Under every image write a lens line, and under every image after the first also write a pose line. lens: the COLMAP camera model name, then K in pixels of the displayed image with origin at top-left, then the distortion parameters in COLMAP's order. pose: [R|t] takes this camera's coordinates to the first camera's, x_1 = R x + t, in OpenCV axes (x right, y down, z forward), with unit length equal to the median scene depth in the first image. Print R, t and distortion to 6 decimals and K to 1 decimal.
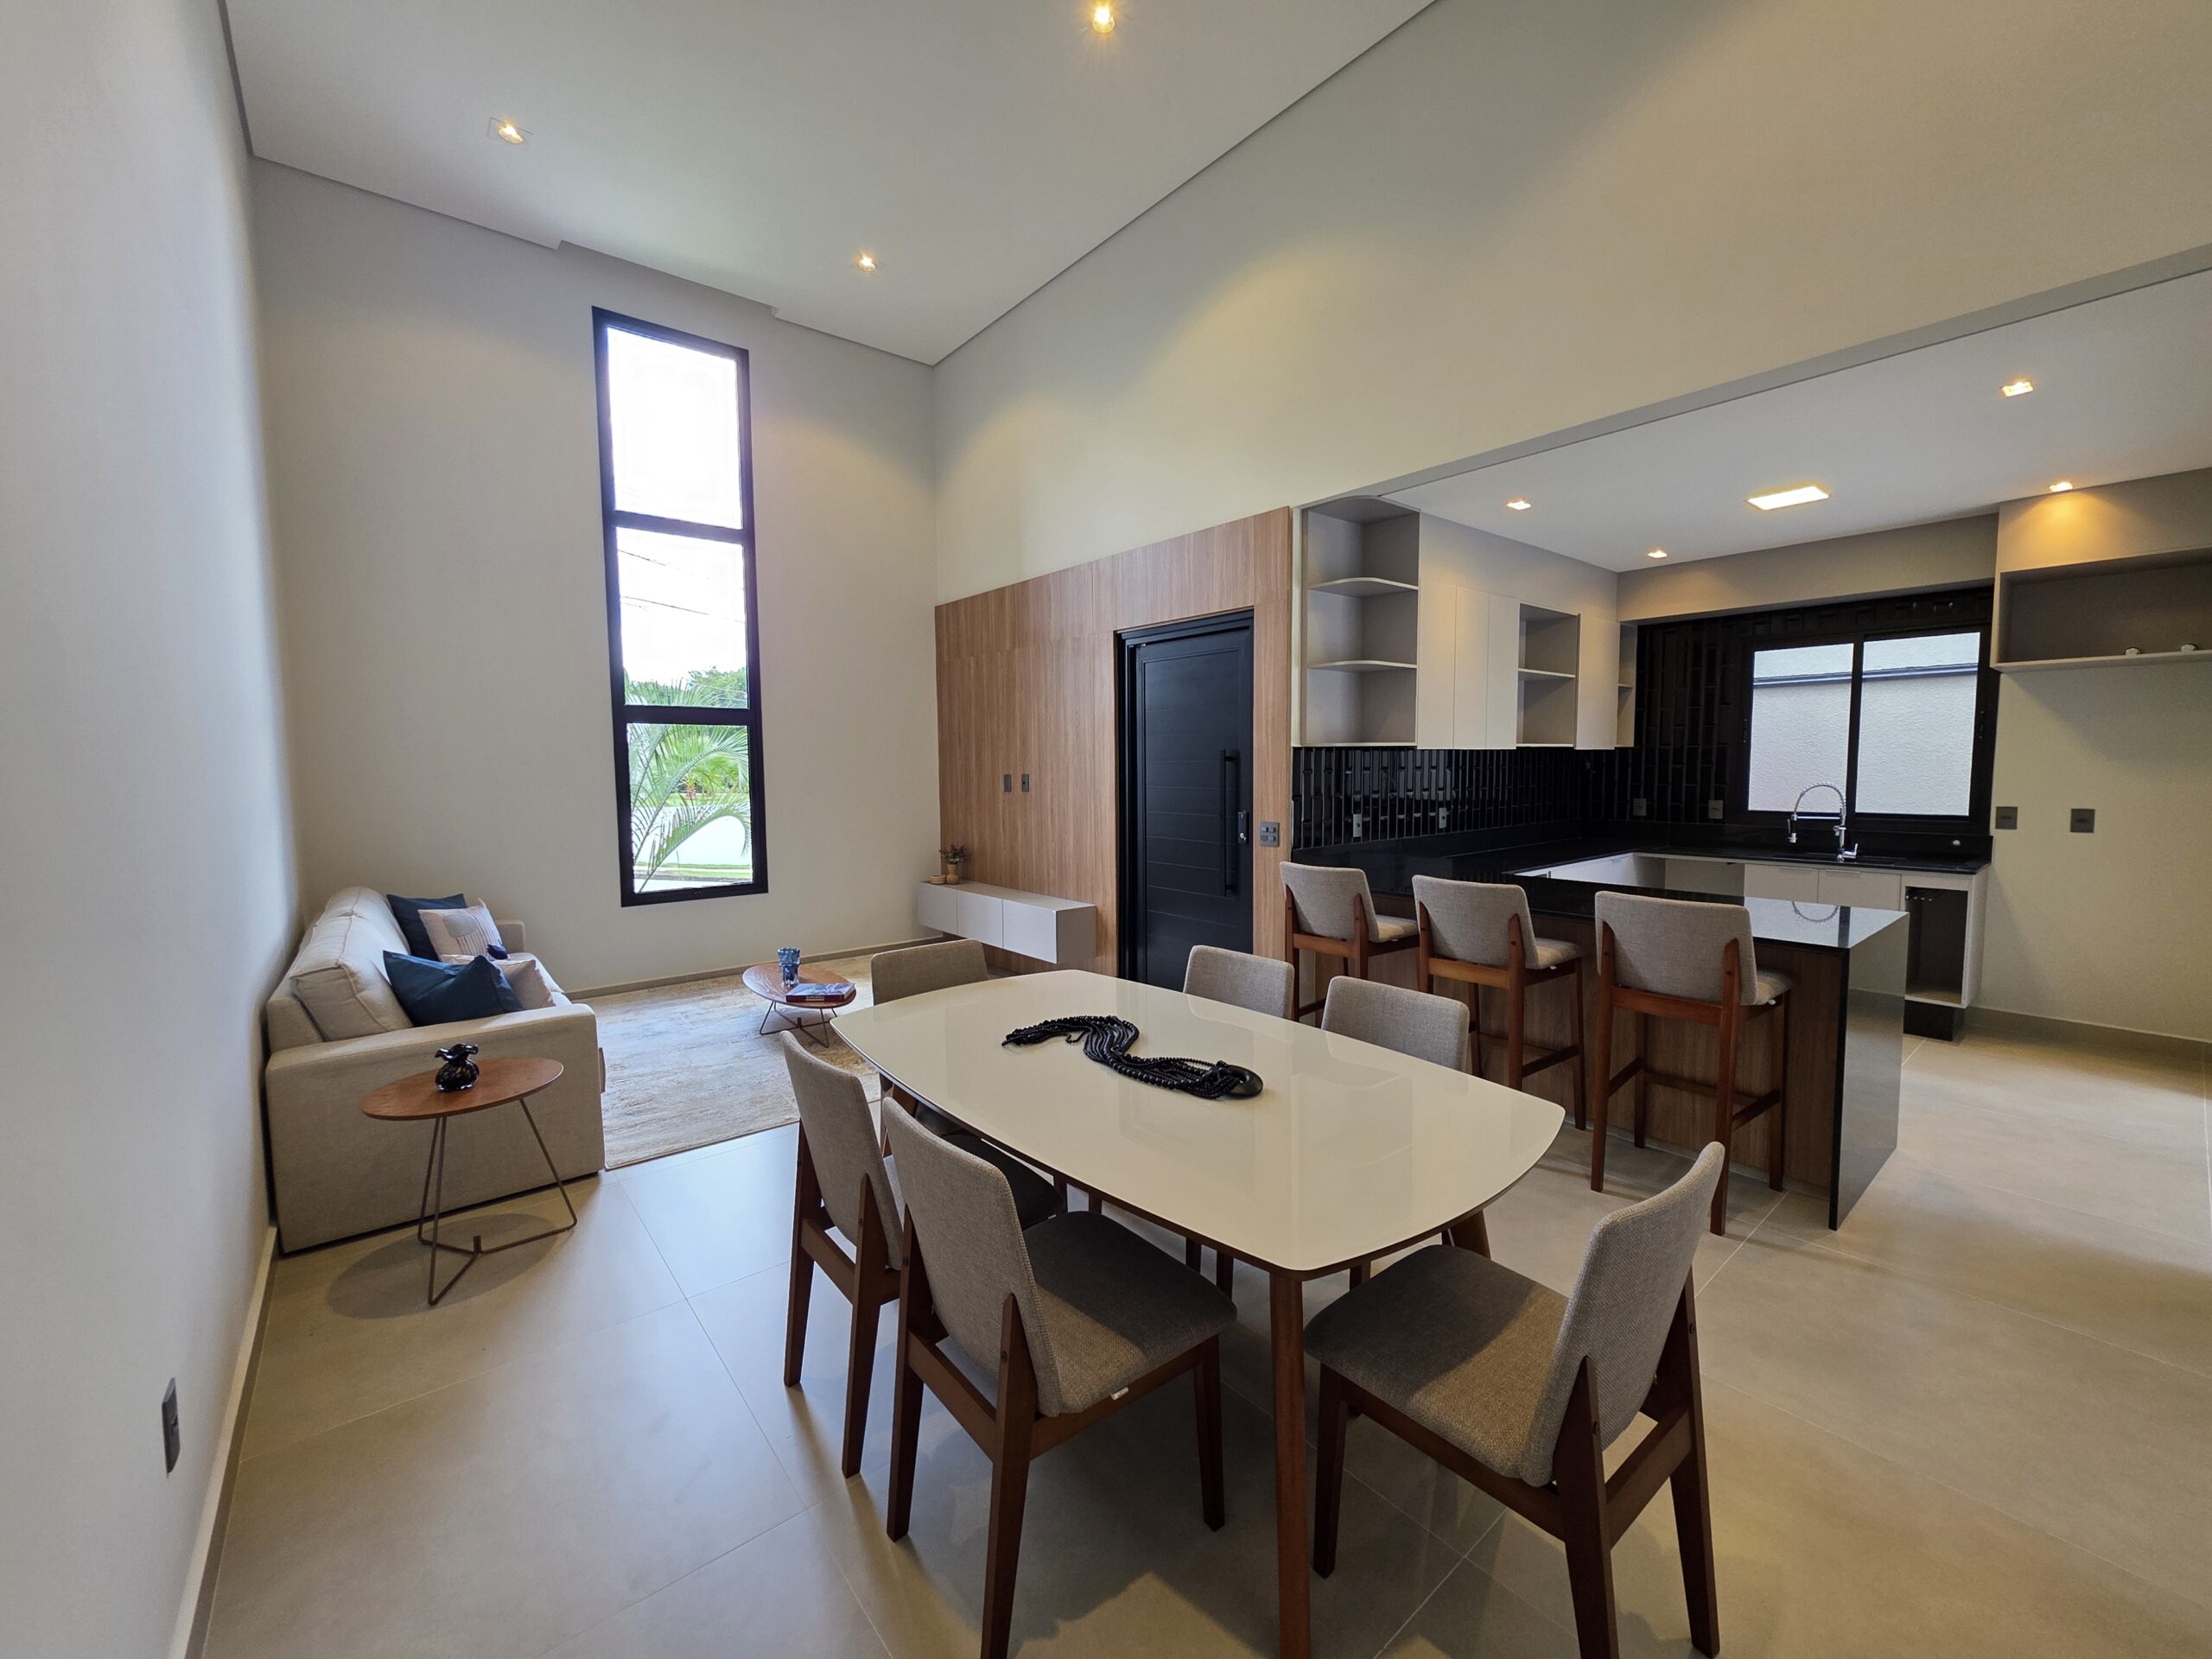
lens RADIAL K [[881.9, 0, 1107.3], [0, 881.9, 823.0], [0, 0, 1]] dist [0.008231, -0.000991]
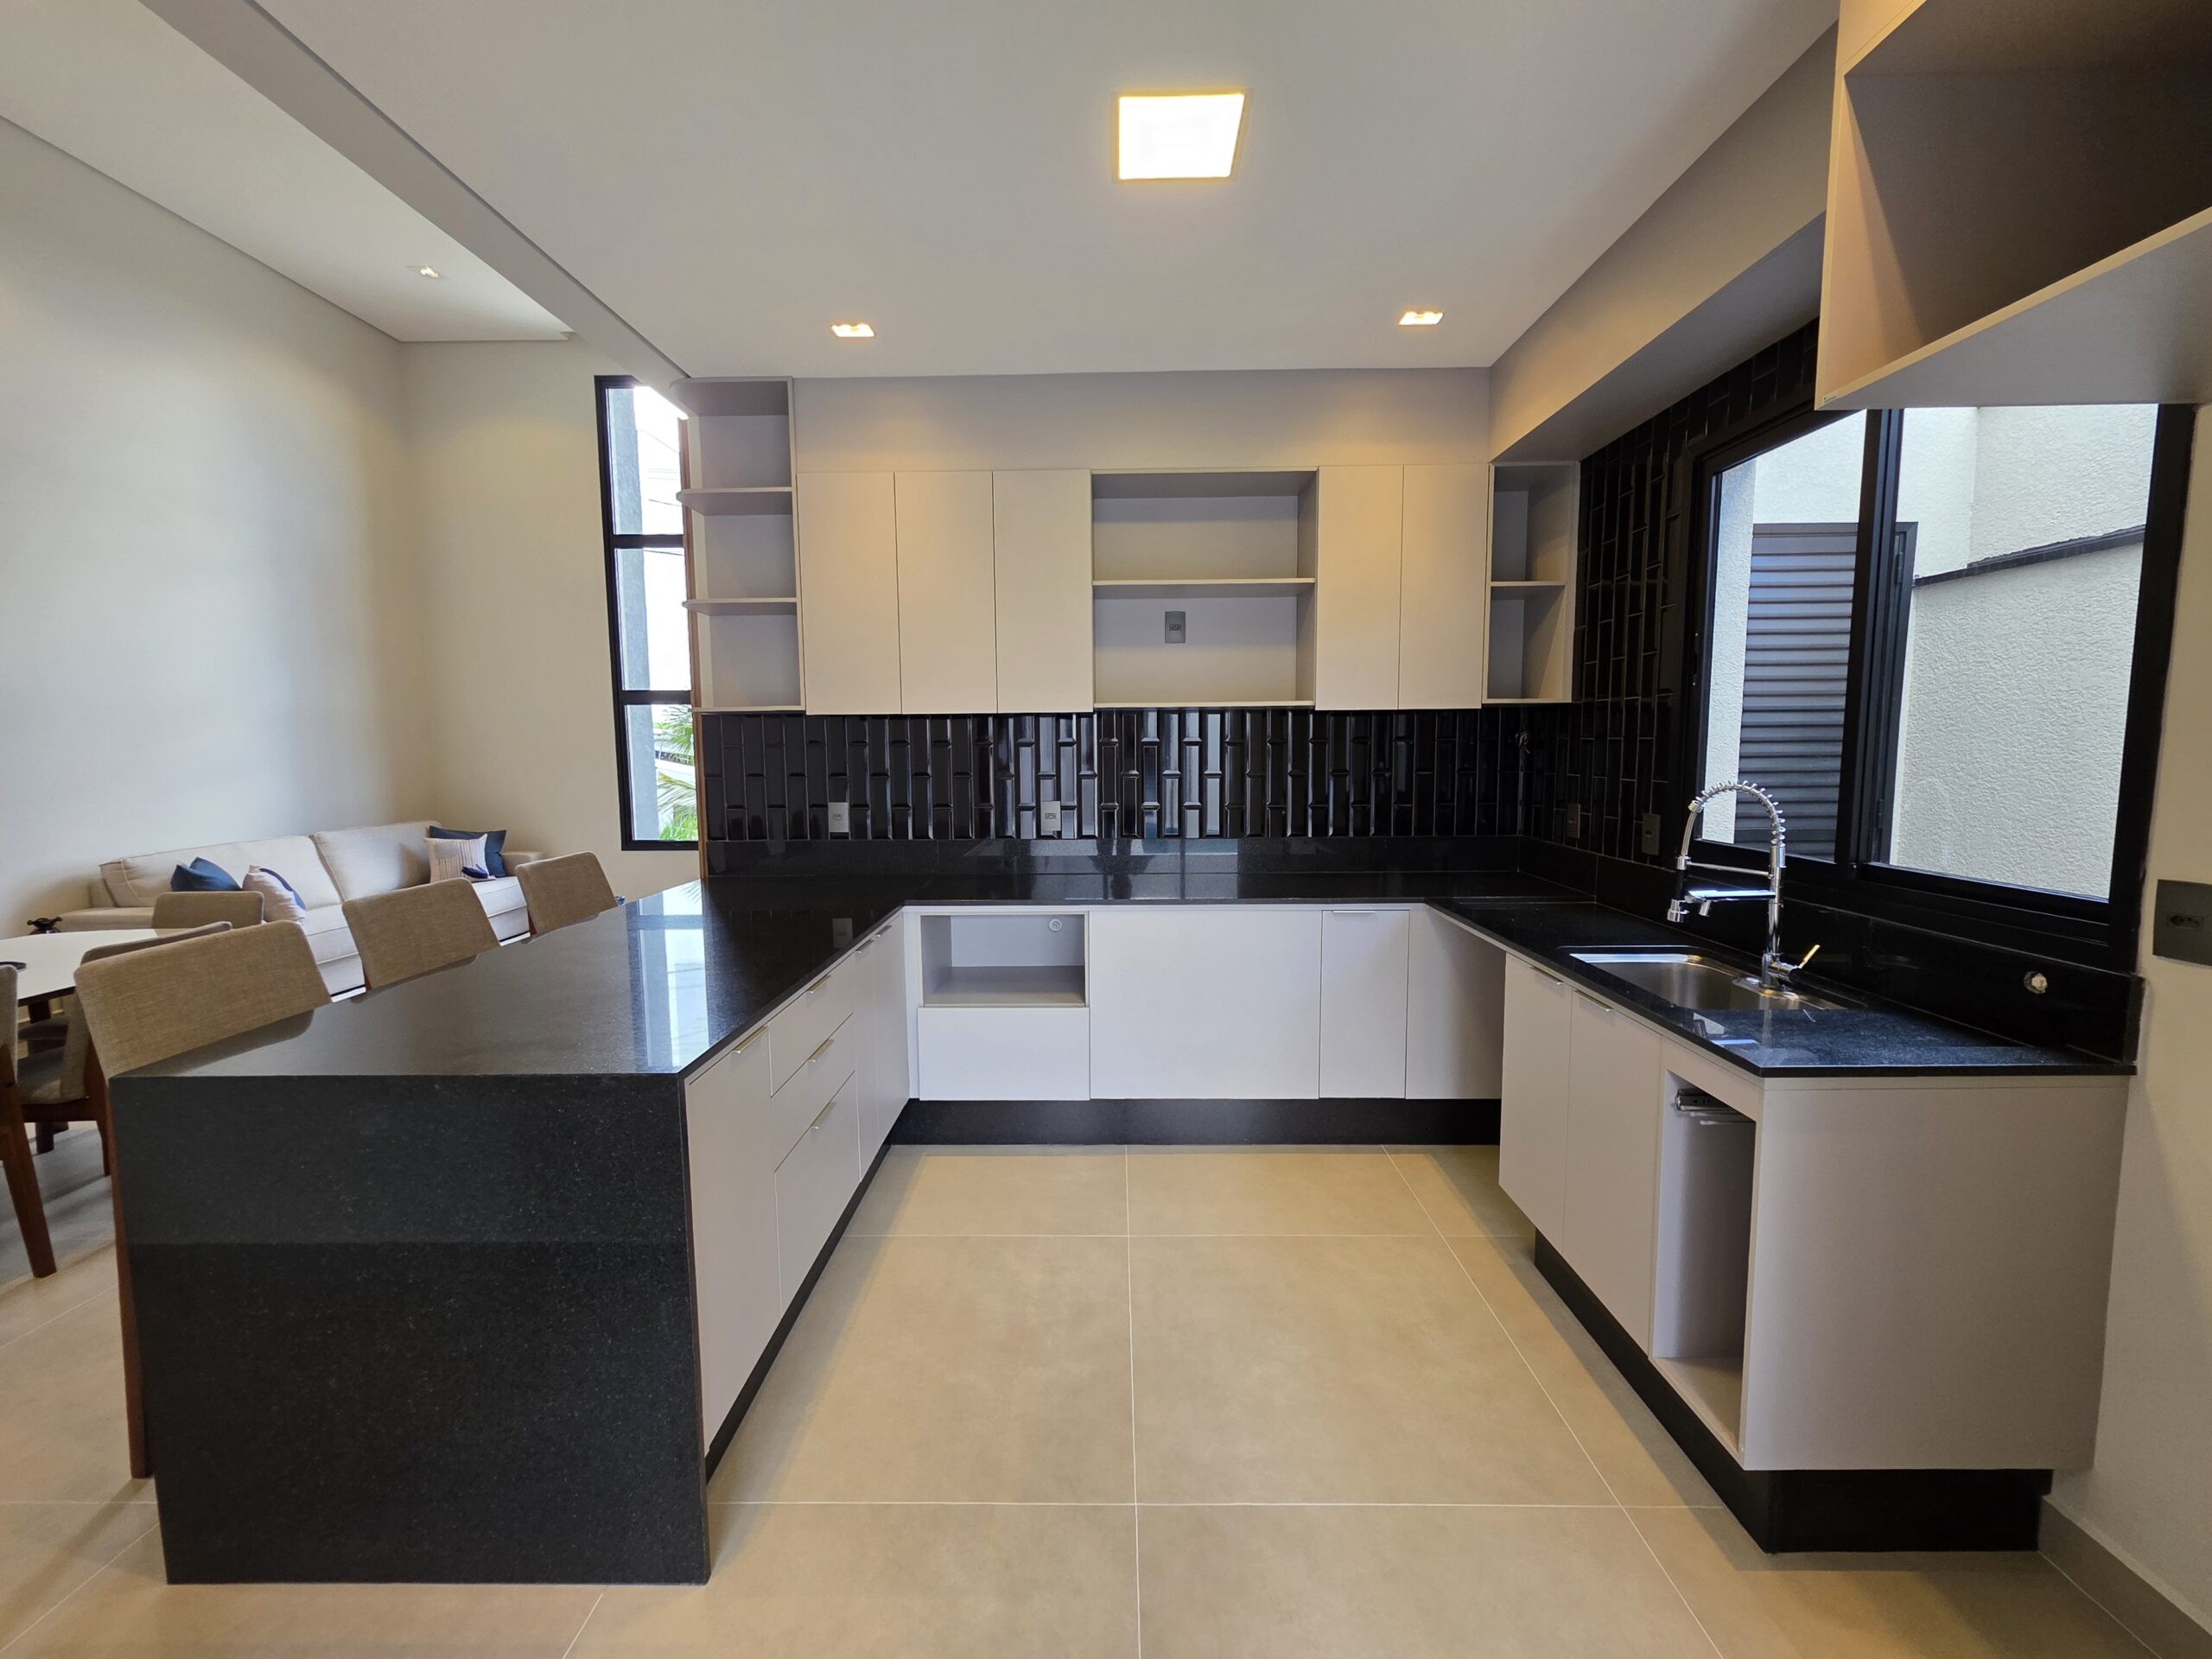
lens RADIAL K [[881.9, 0, 1103.6], [0, 881.9, 826.1], [0, 0, 1]] dist [0.008231, -0.000991]
pose [[0.761566, 0.063641, -0.644955, 0.879817], [-0.043736, 0.997945, 0.046828, -0.032569], [0.646610, -0.007455, 0.762785, 0.531467]]
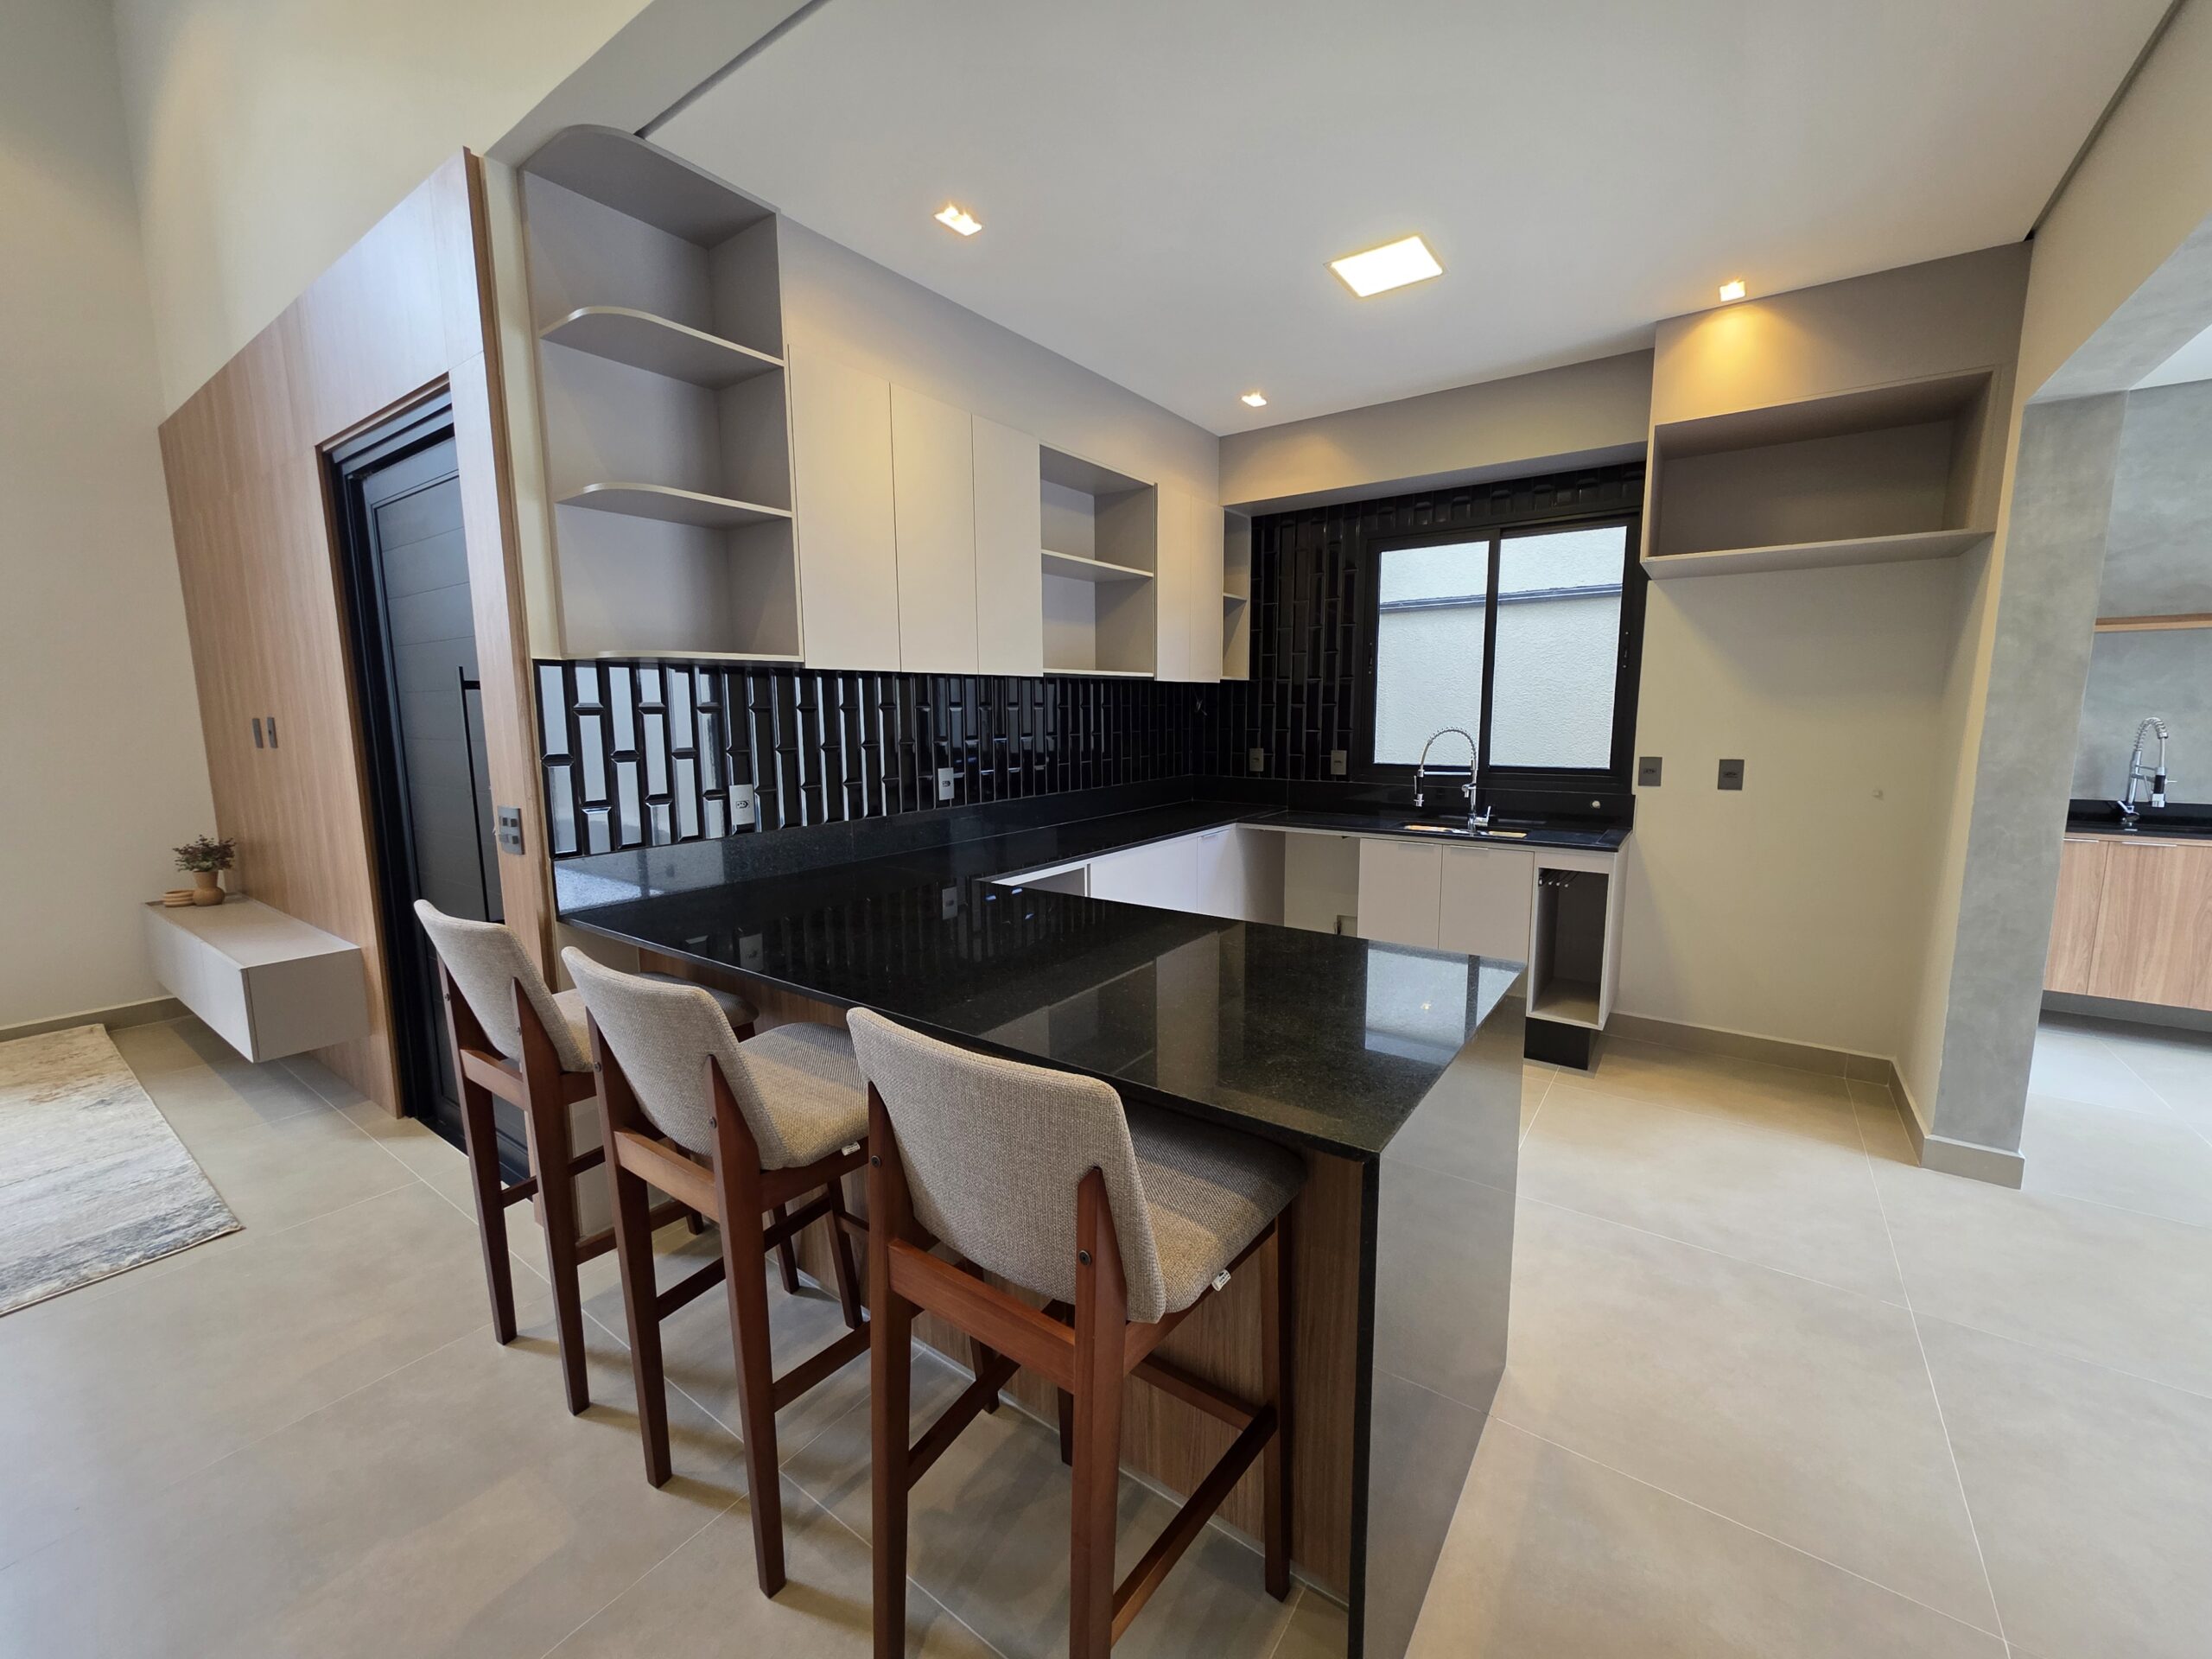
lens RADIAL K [[881.9, 0, 1107.5], [0, 881.9, 818.3], [0, 0, 1]] dist [0.008231, -0.000991]
pose [[0.965838, -0.029954, 0.257410, 0.340836], [0.015152, 0.998125, 0.059298, -0.017101], [-0.258703, -0.053372, 0.964481, 0.360648]]
